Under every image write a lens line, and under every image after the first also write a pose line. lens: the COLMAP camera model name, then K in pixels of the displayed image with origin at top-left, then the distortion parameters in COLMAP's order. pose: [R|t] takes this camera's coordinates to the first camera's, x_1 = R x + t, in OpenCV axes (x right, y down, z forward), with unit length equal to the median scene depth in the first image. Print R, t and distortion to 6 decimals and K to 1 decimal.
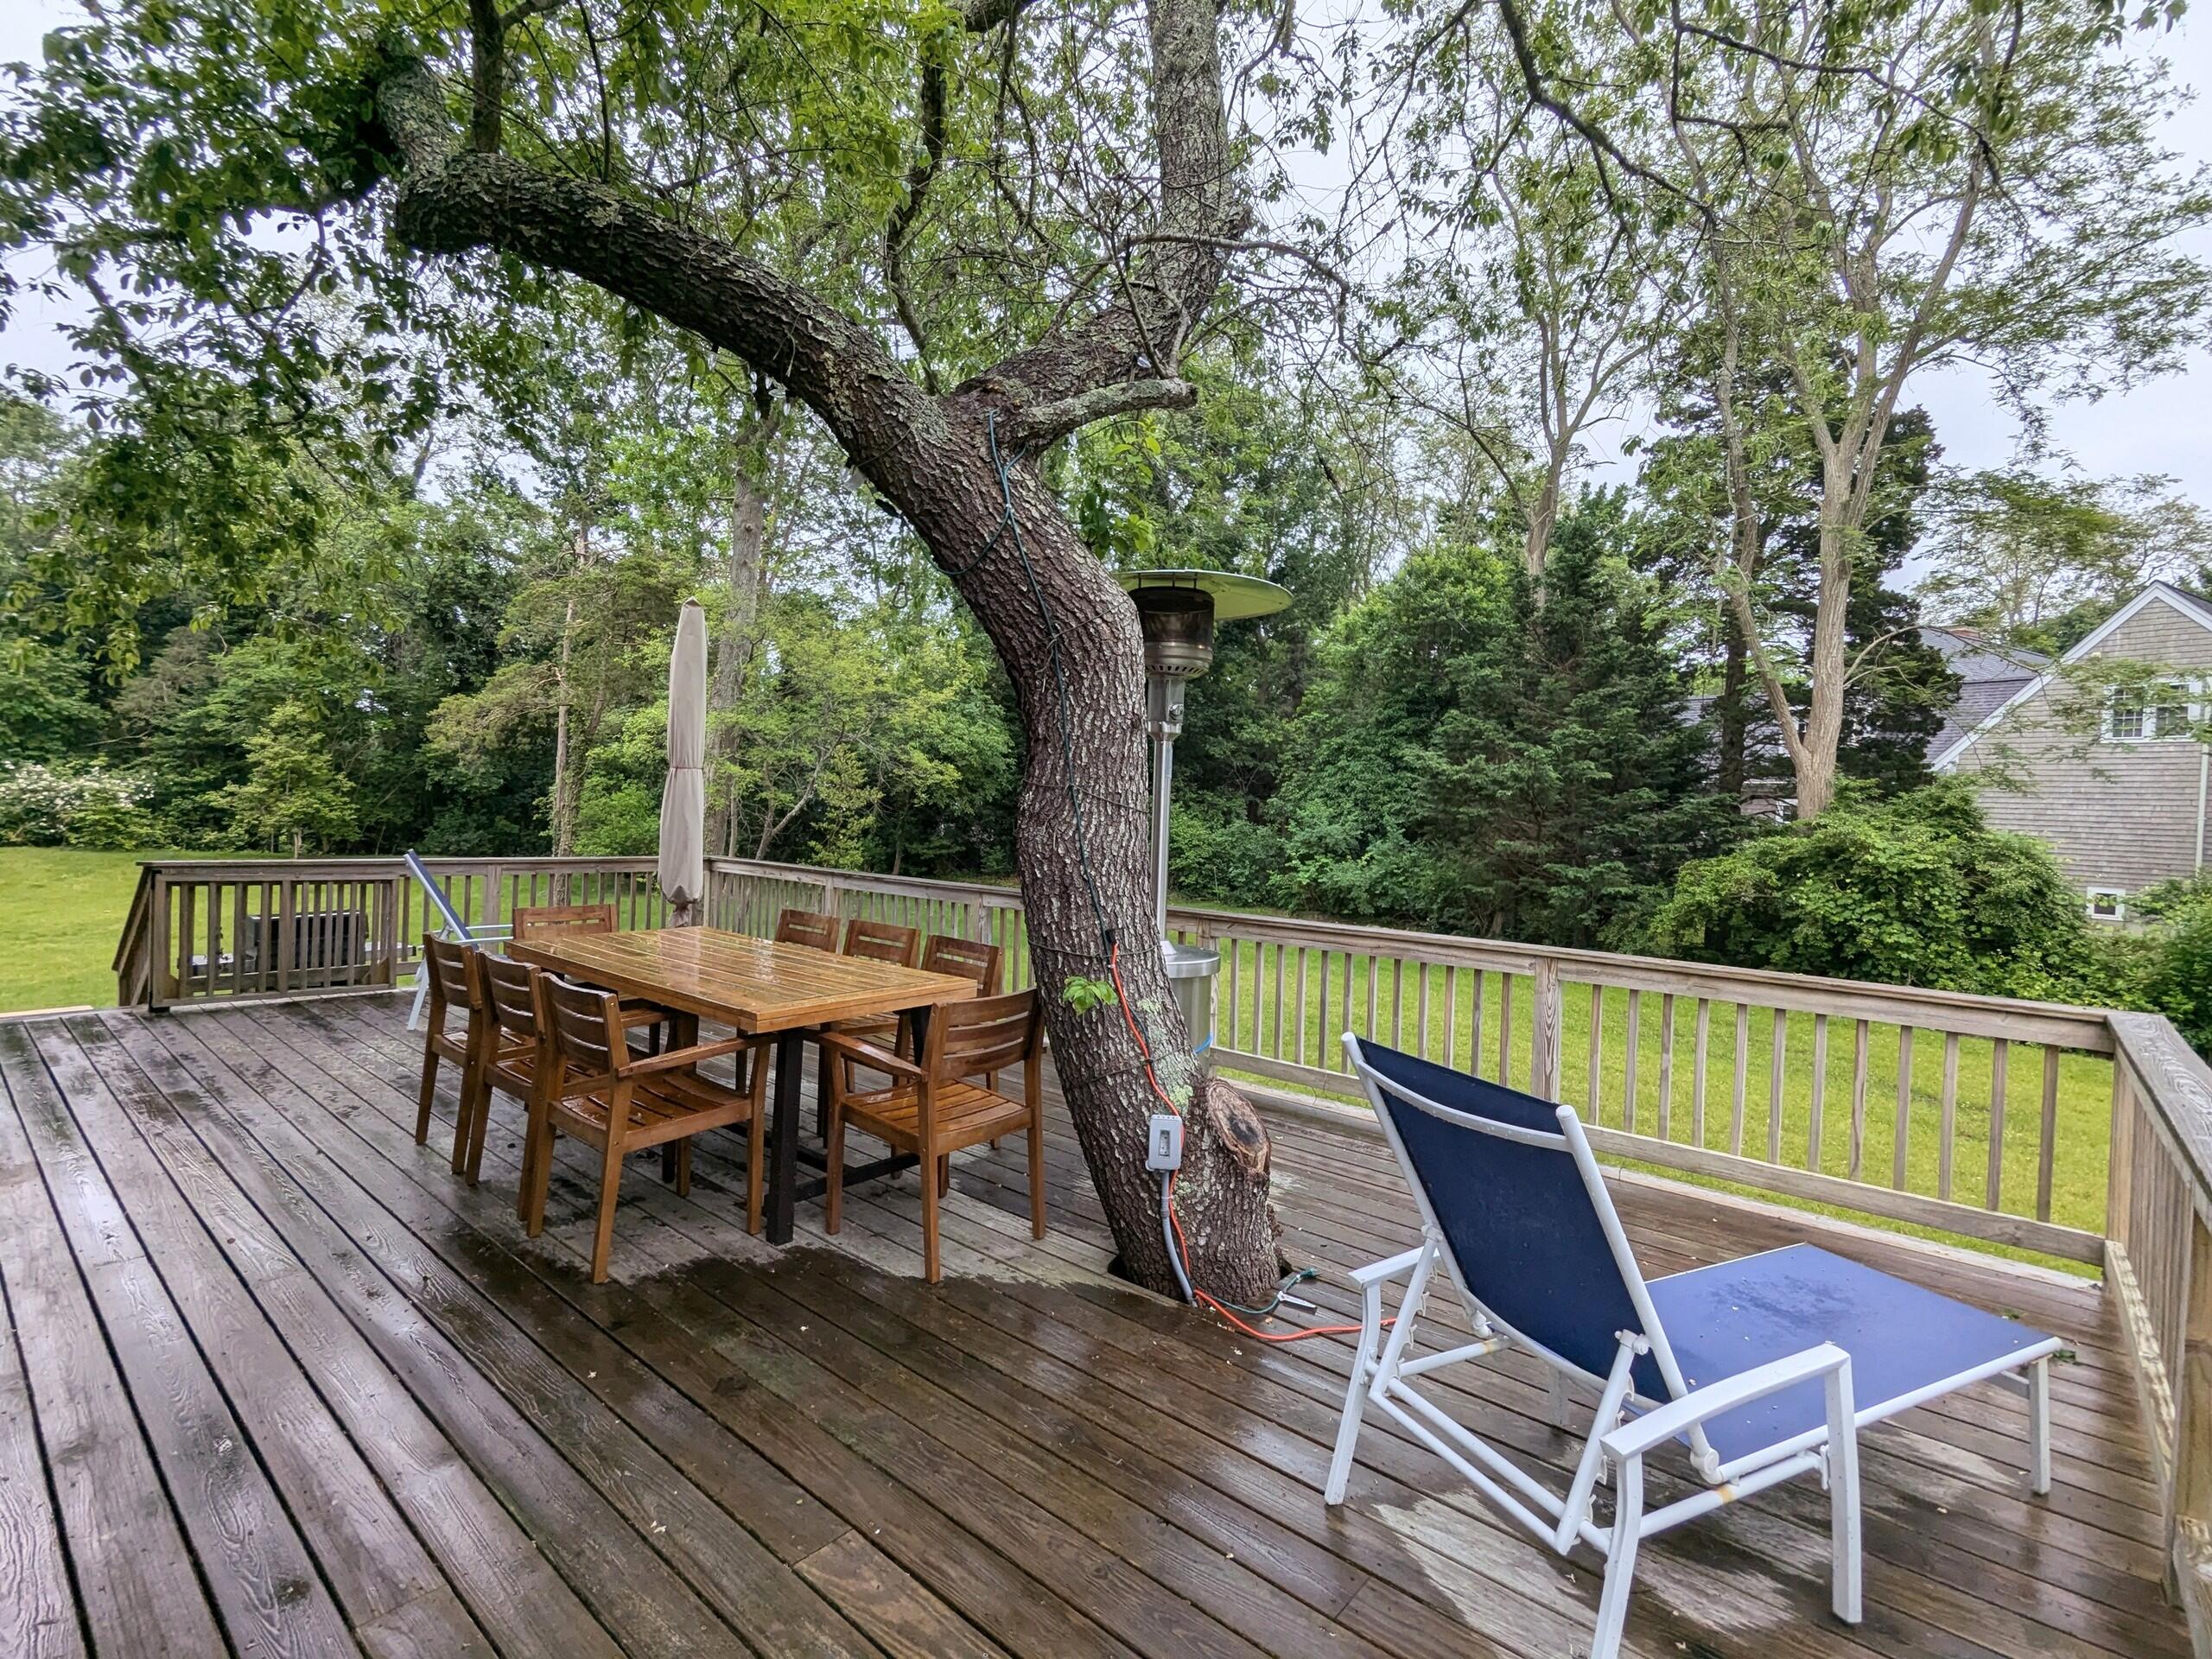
lens RADIAL K [[1047.9, 0, 1103.1], [0, 1047.9, 825.5], [0, 0, 1]] dist [-0.004929, 0.004112]
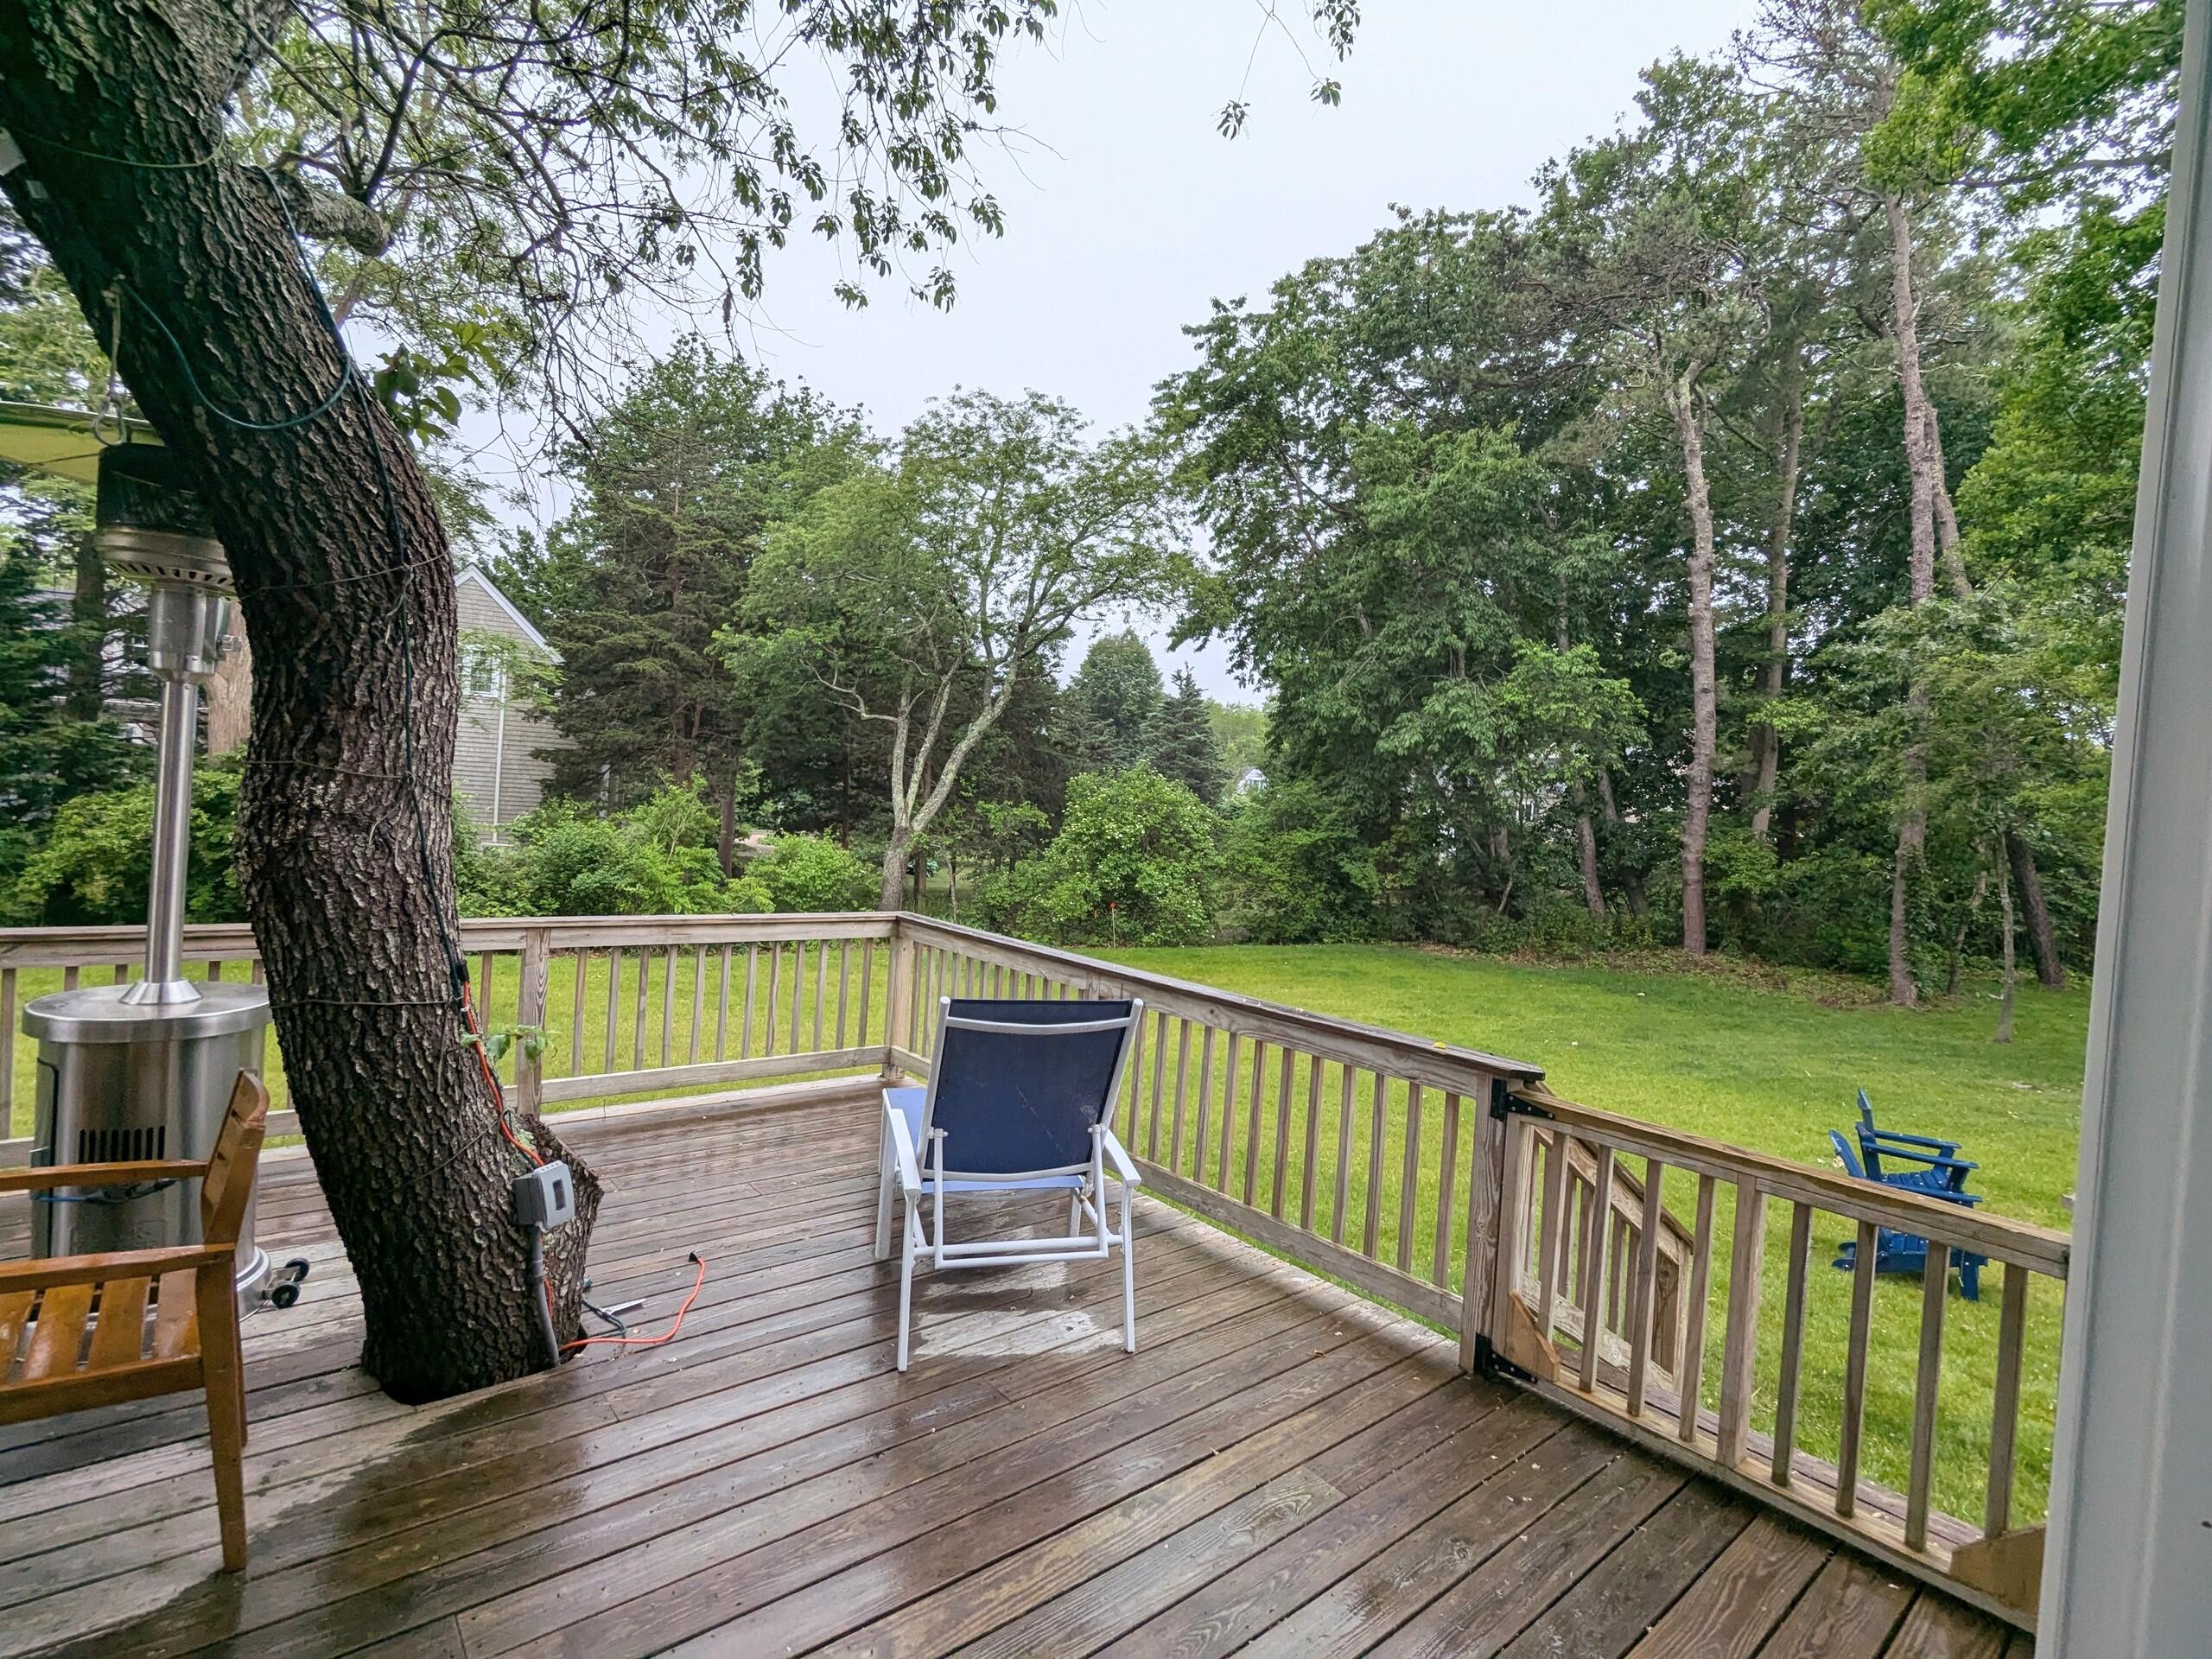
lens RADIAL K [[1047.9, 0, 1102.0], [0, 1047.9, 825.8], [0, 0, 1]] dist [-0.004929, 0.004112]
pose [[0.170866, -0.037443, 0.984583, -0.133774], [-0.035373, 0.998400, 0.044107, -0.010607], [-0.984659, -0.042364, 0.169268, 0.079958]]
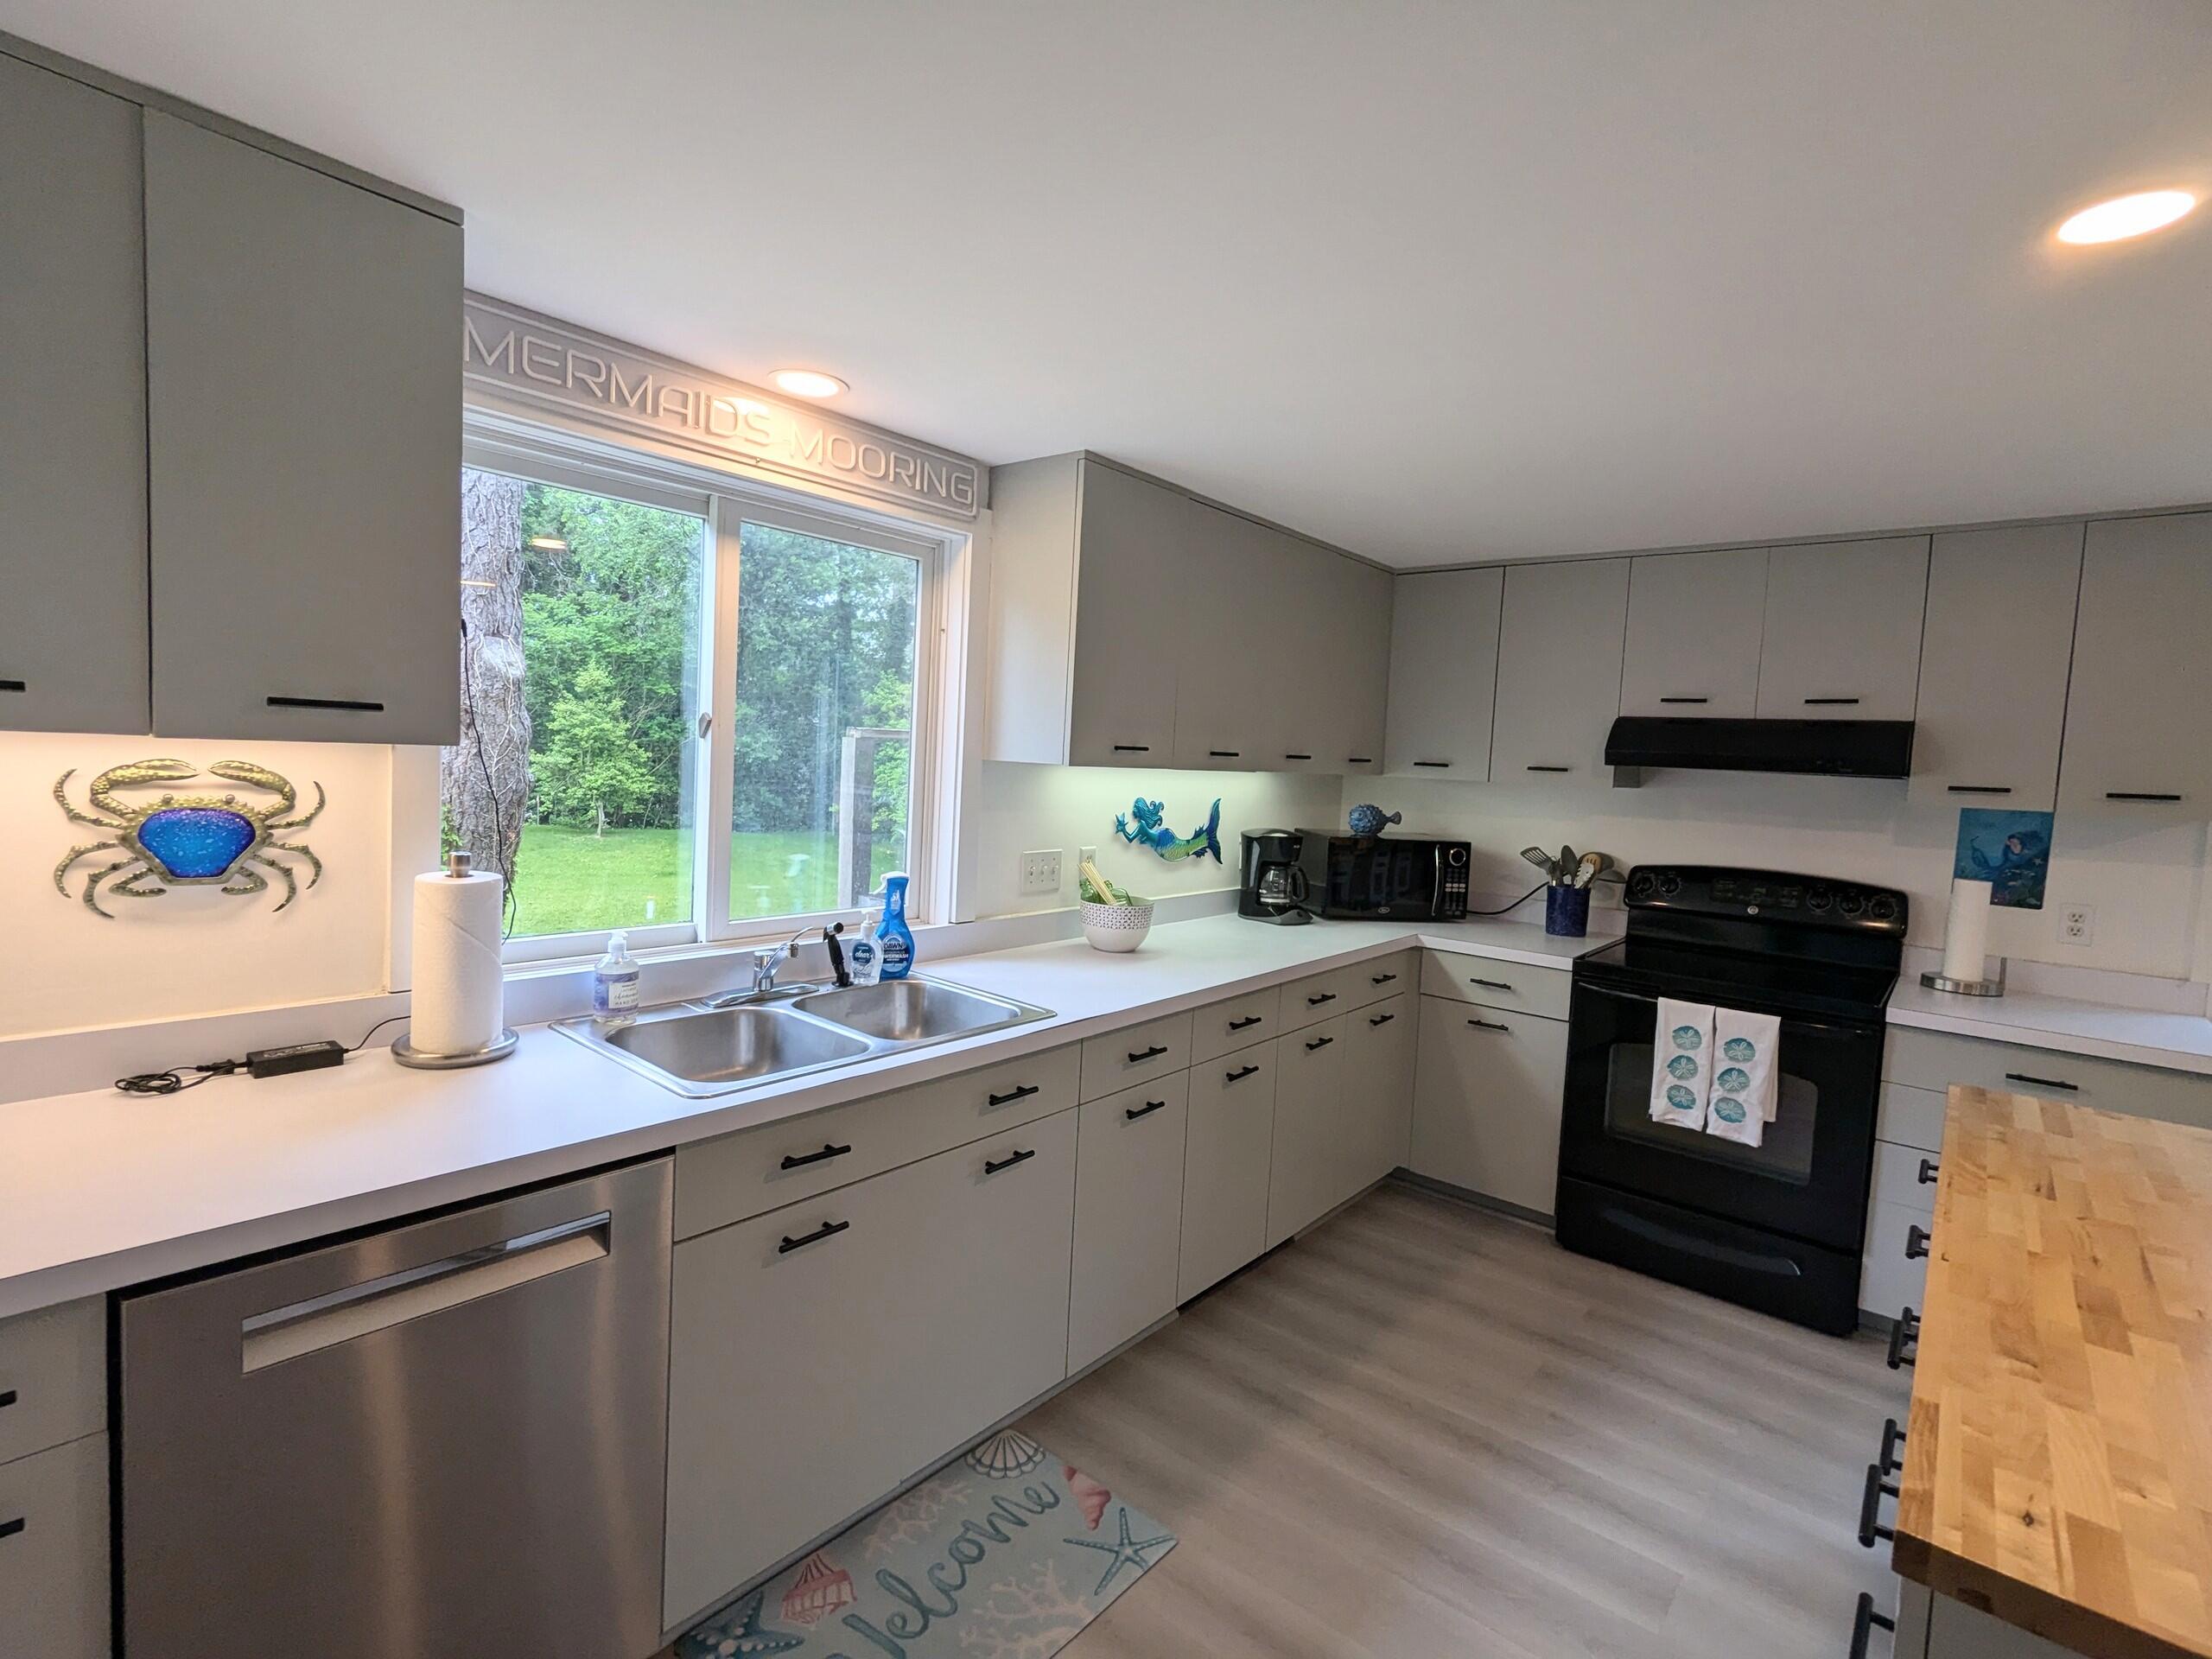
lens RADIAL K [[1047.9, 0, 1106.0], [0, 1047.9, 823.9], [0, 0, 1]] dist [-0.004929, 0.004112]
pose [[0.999855, 0.015536, 0.007008, -0.582962], [-0.015779, 0.999224, 0.036083, -0.032552], [-0.006442, -0.036188, 0.999324, 0.119553]]
